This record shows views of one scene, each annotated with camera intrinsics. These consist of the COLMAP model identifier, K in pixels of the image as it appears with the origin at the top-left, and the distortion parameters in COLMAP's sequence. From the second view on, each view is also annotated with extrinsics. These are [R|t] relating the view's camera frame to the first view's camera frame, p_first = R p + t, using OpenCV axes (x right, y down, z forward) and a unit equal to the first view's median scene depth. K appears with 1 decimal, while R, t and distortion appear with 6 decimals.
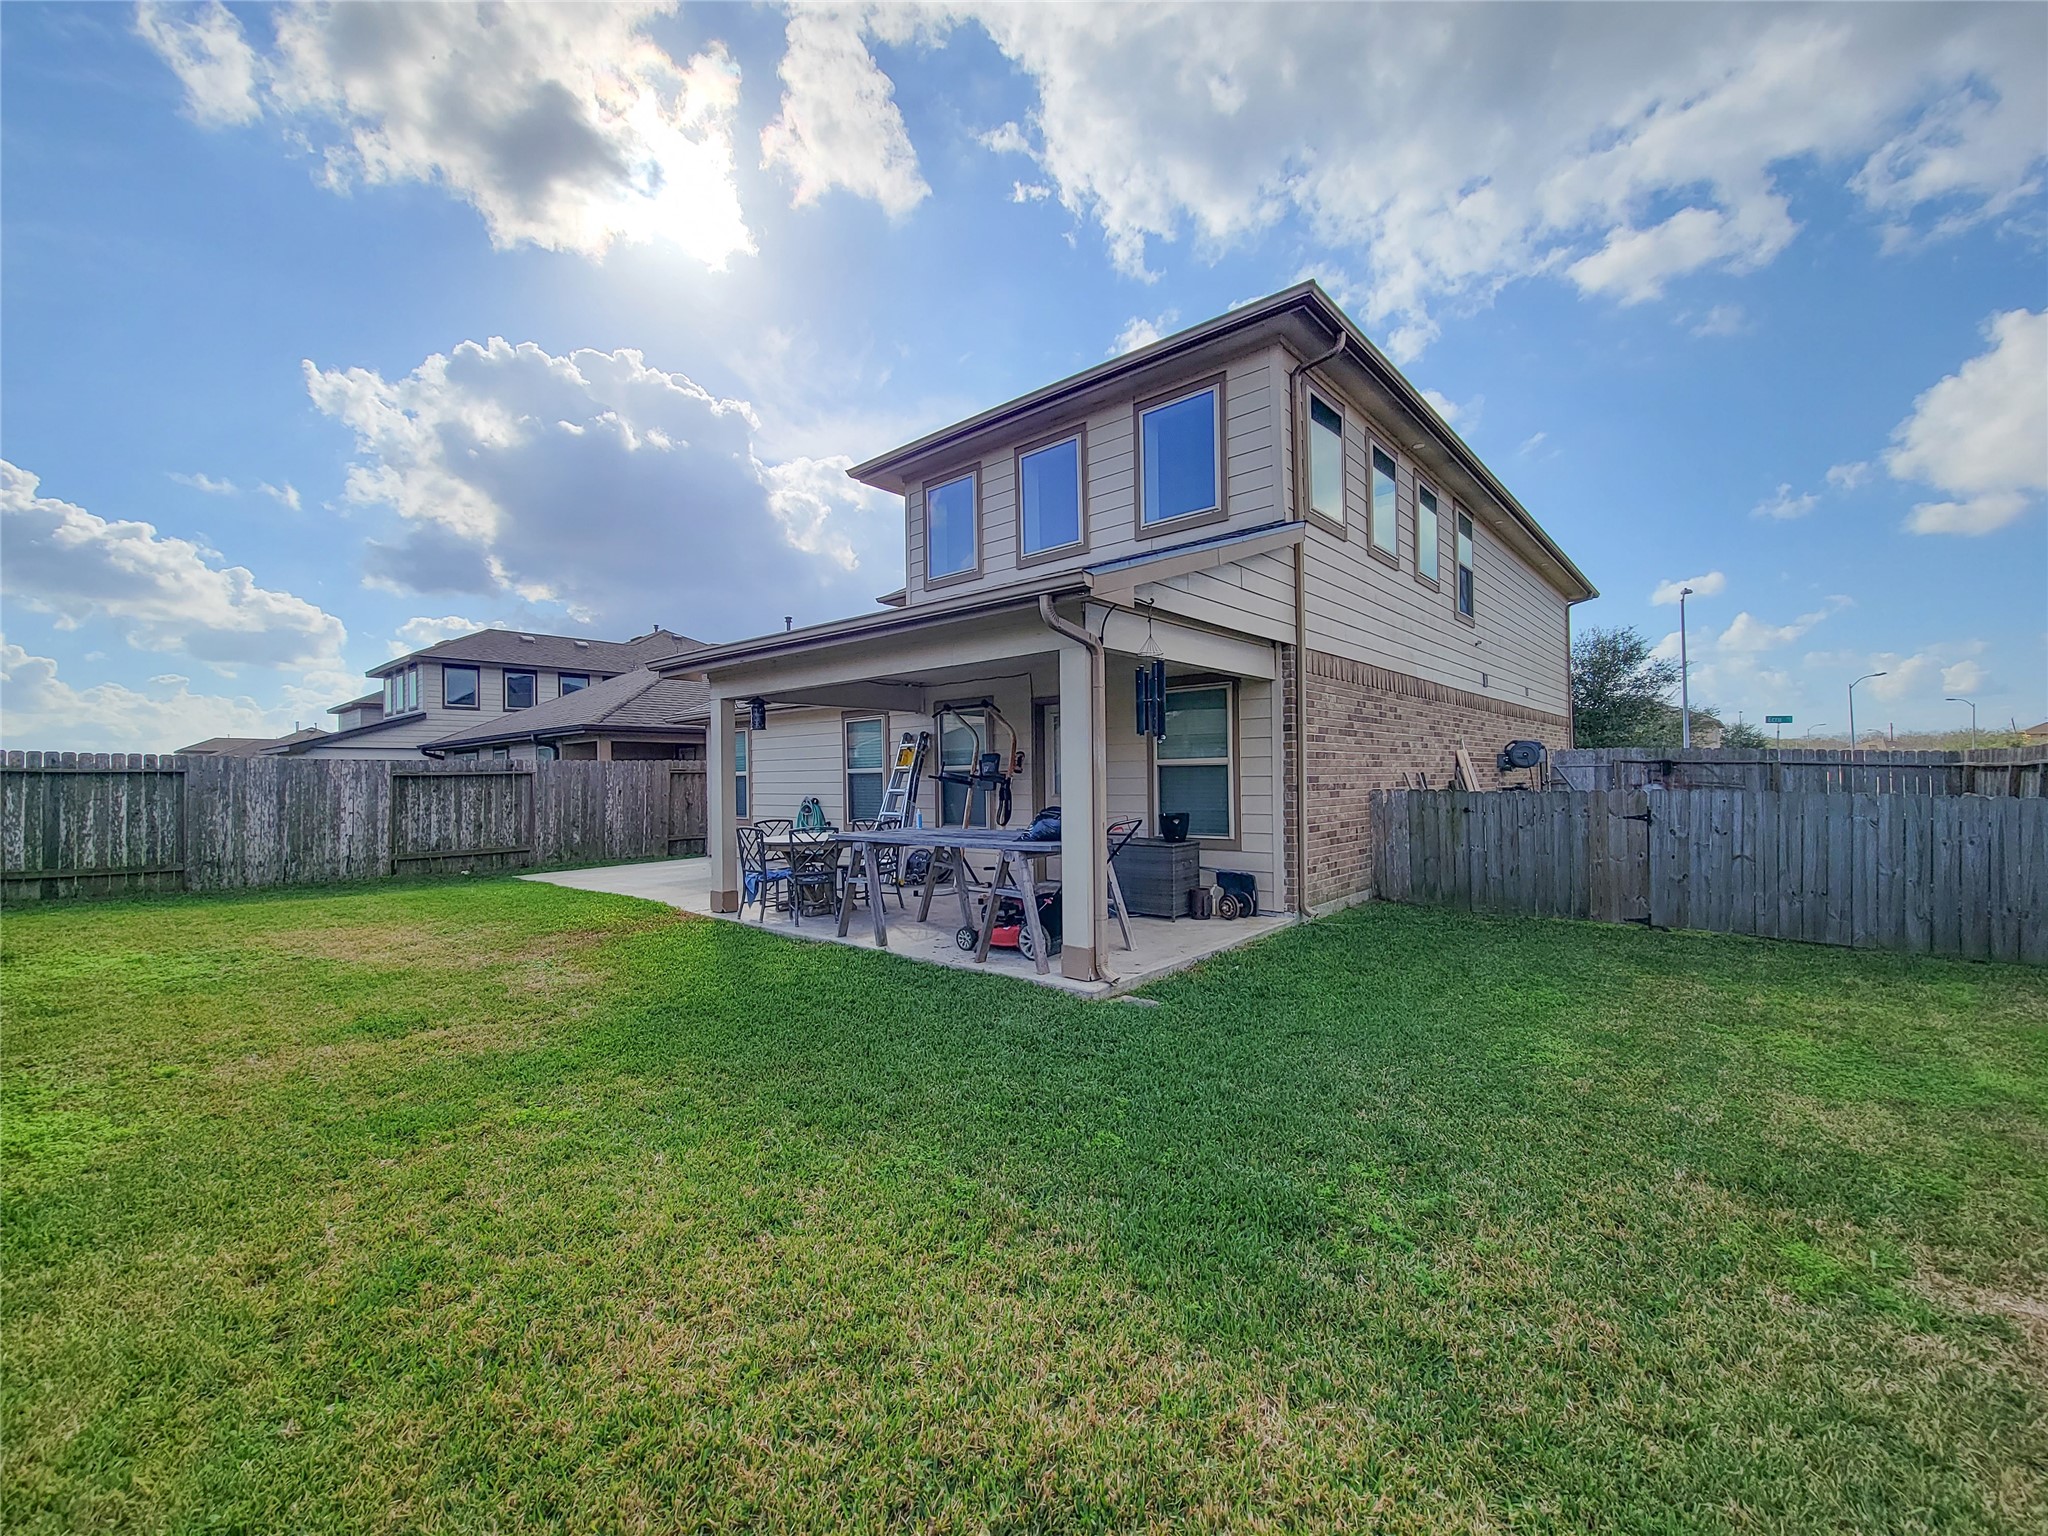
lens RADIAL K [[840.3, 0, 1023.4], [0, 840.3, 770.6], [0, 0, 1]] dist [0.000333, -0.000946]
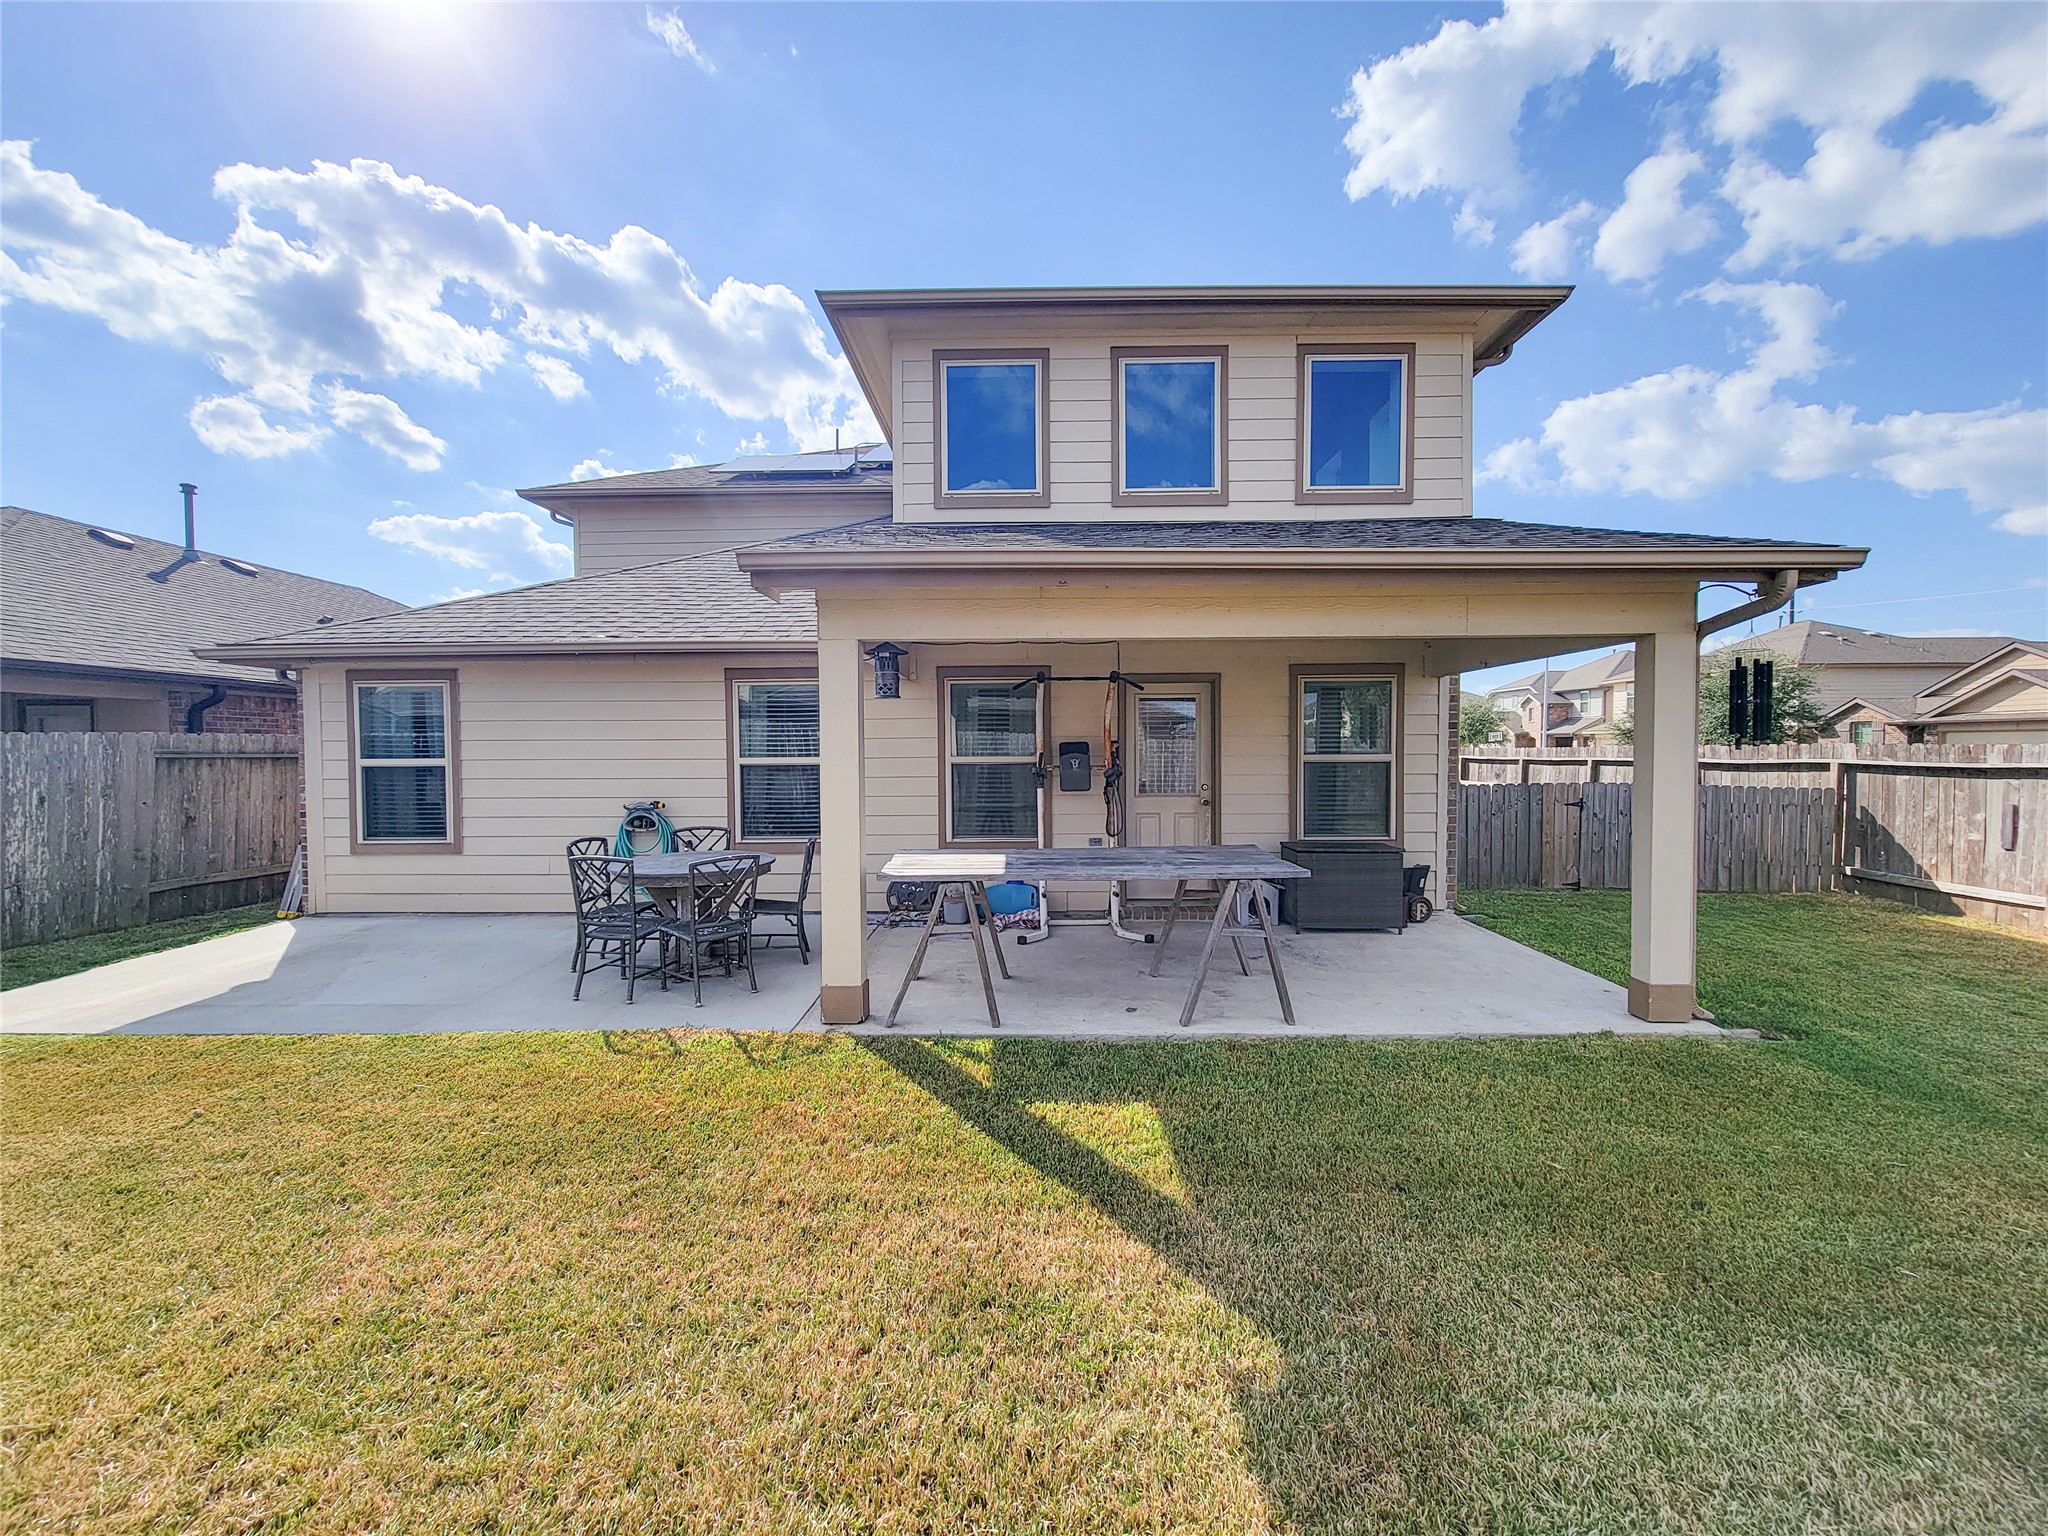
lens RADIAL K [[764.9, 0, 1025.0], [0, 764.9, 777.4], [0, 0, 1]] dist [0.023350, 0.000130]
pose [[0.764688, -0.005041, 0.644380, -0.535310], [-0.011143, 0.999716, 0.021044, -0.001452], [-0.644304, -0.023273, 0.764415, 0.496934]]
